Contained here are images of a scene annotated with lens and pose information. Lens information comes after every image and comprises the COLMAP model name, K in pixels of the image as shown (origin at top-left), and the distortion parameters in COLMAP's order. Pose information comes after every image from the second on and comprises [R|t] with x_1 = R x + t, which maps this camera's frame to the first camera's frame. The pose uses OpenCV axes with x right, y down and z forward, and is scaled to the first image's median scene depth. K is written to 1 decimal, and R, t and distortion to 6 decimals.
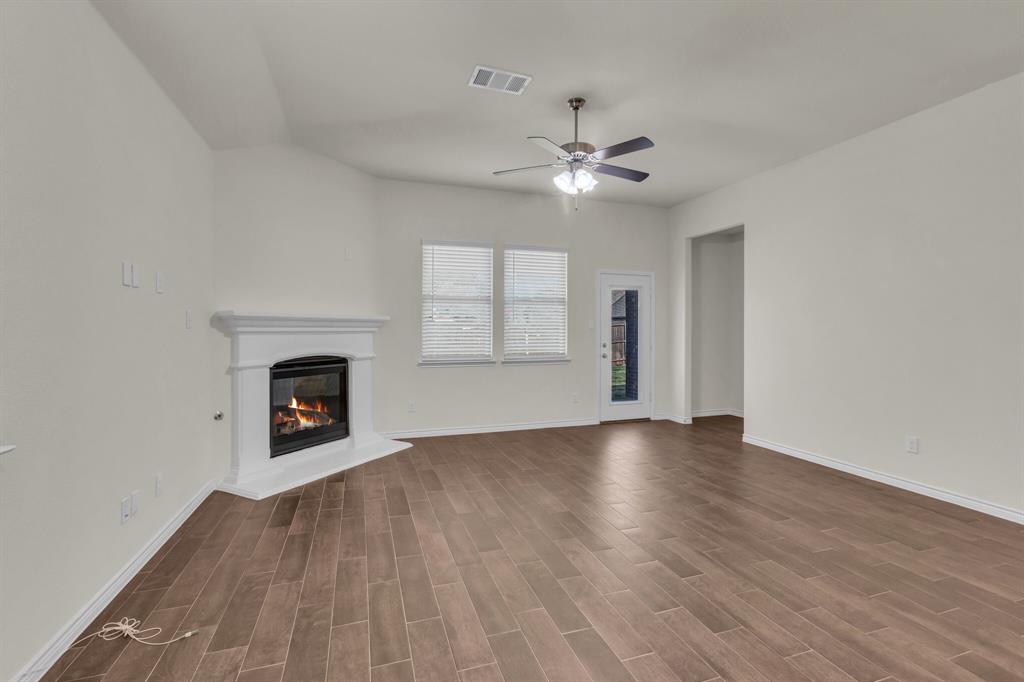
lens RADIAL K [[462.9, 0, 516.3], [0, 462.9, 334.0], [0, 0, 1]] dist [-0.001179, 0.000266]
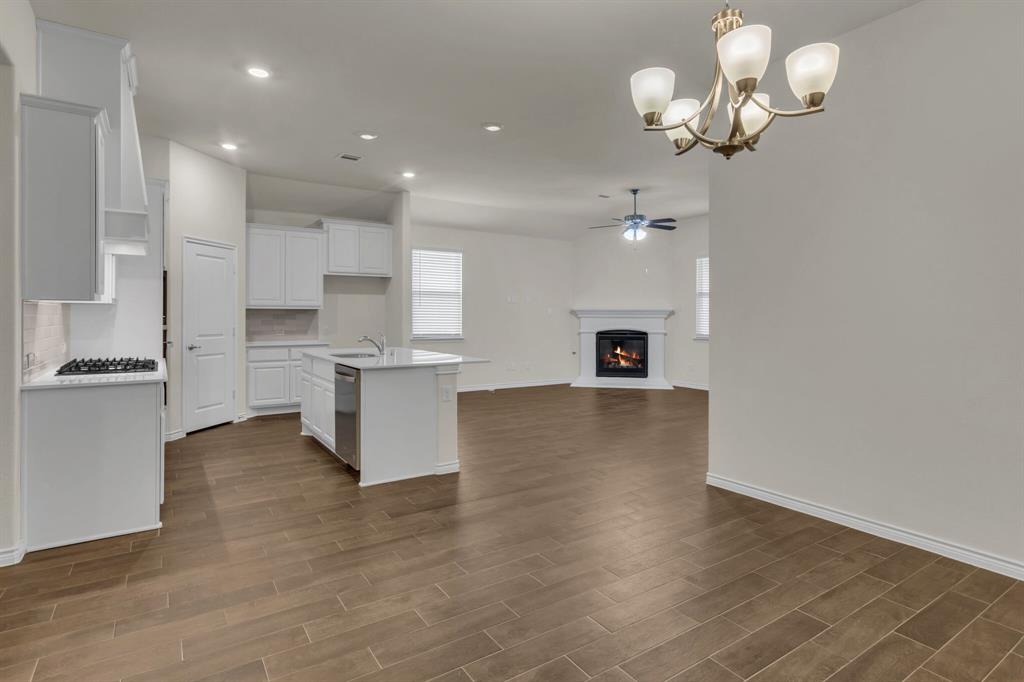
lens RADIAL K [[543.7, 0, 515.7], [0, 543.7, 314.0], [0, 0, 1]] dist [-0.000279, 0.000235]
pose [[0.251634, -0.002117, -0.967820, 1.773887], [-0.013801, 0.999888, -0.005775, 0.001294], [0.967724, 0.014811, 0.251577, 0.000670]]
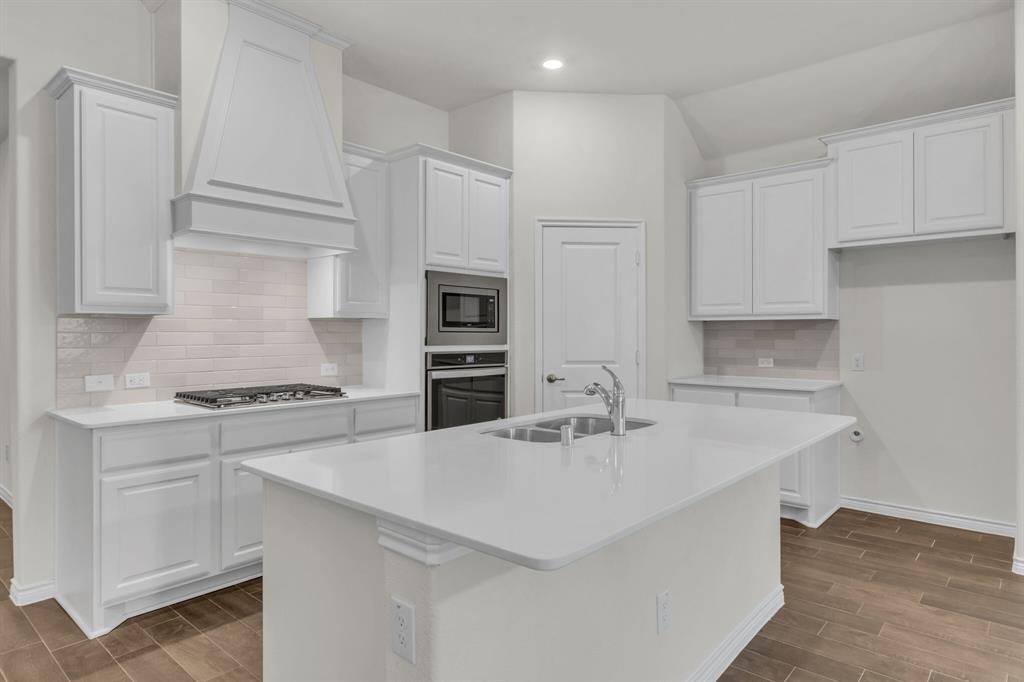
lens RADIAL K [[599.8, 0, 508.3], [0, 599.8, 334.6], [0, 0, 1]] dist [-0.004844, -0.001276]
pose [[-0.869227, 0.003421, -0.494402, 0.797290], [-0.003625, 0.999905, 0.013291, -0.001477], [0.494401, 0.013345, -0.869132, 0.436479]]
